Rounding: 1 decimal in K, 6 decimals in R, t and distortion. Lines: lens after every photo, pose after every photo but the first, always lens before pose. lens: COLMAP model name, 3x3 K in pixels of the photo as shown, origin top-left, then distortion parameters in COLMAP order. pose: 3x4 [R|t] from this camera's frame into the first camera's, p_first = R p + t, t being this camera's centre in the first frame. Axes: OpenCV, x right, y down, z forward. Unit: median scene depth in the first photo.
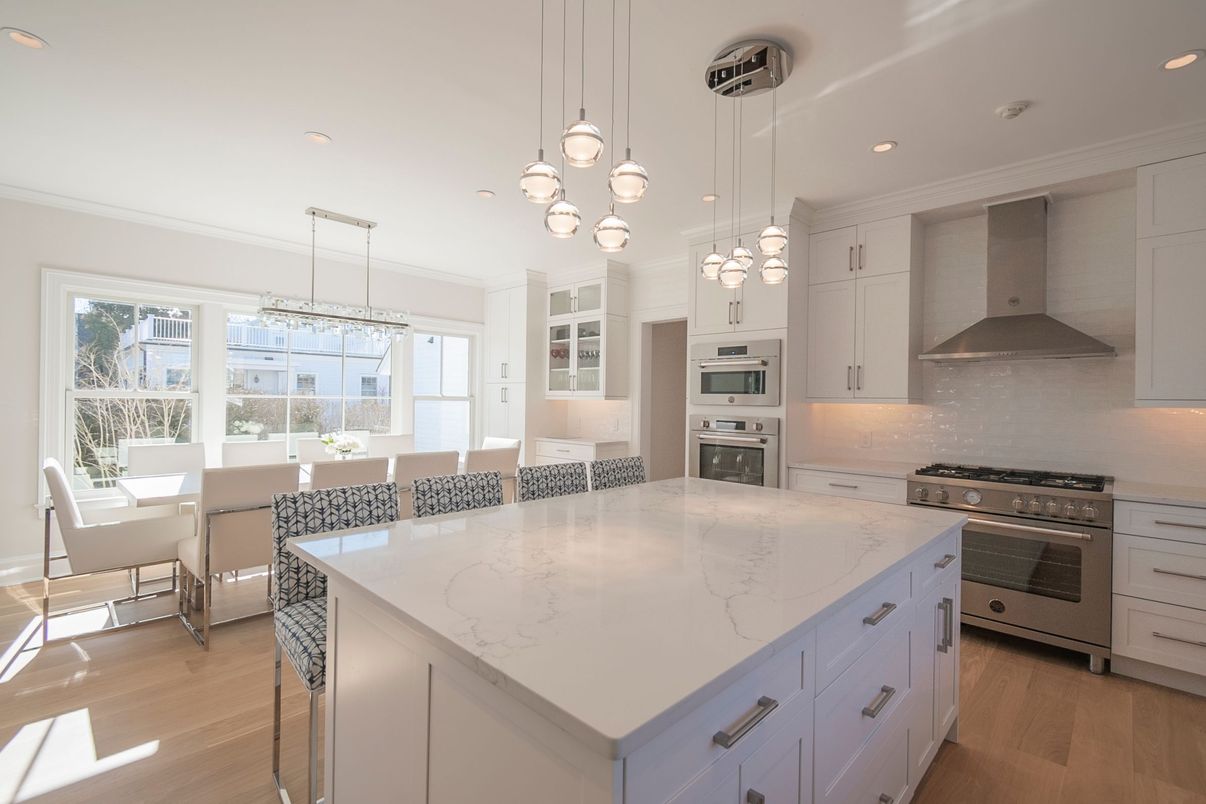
lens RADIAL K [[551.0, 0, 603.0], [0, 551.0, 402.0], [0, 0, 1]] dist [0.001434, 0.000587]
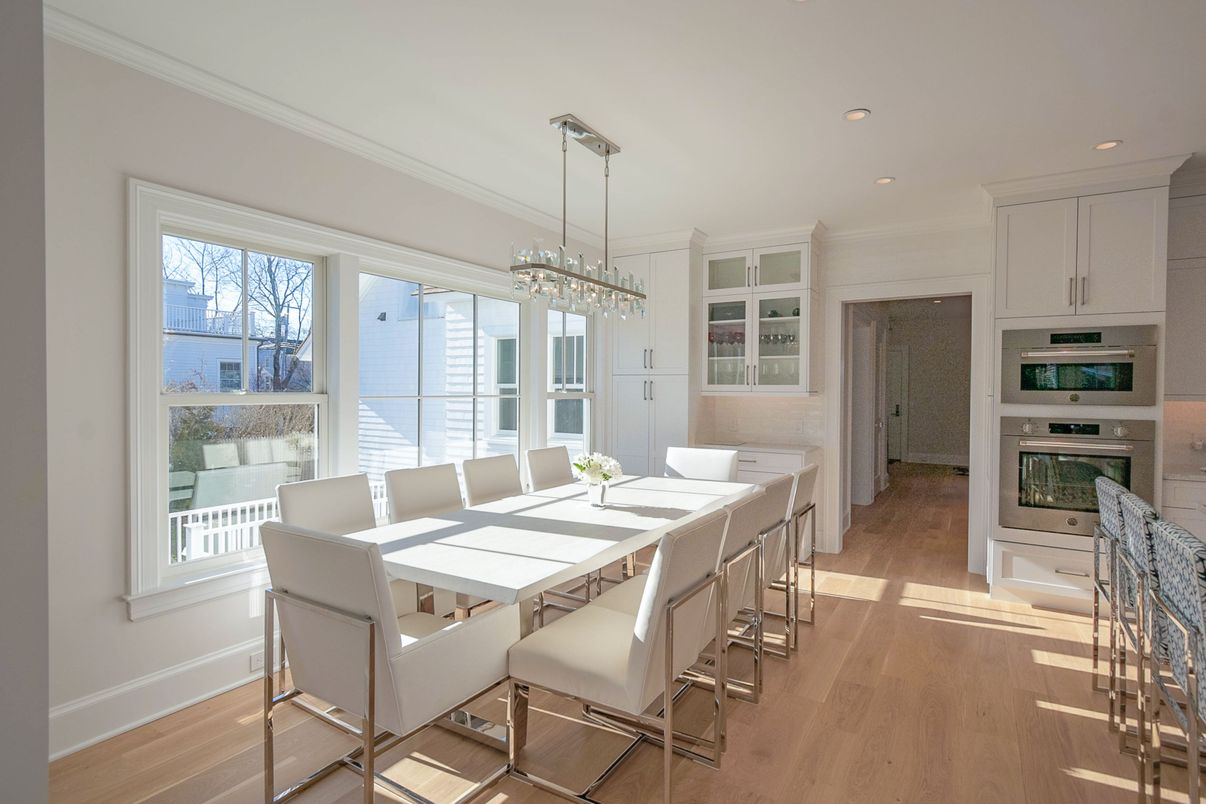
lens RADIAL K [[620.5, 0, 603.0], [0, 620.5, 402.0], [0, 0, 1]] dist [0.002219, 0.000255]
pose [[0.975160, -0.011806, 0.221185, -0.467133], [0.007631, 0.999776, 0.019723, -0.015597], [-0.221369, -0.017545, 0.975032, 0.182322]]
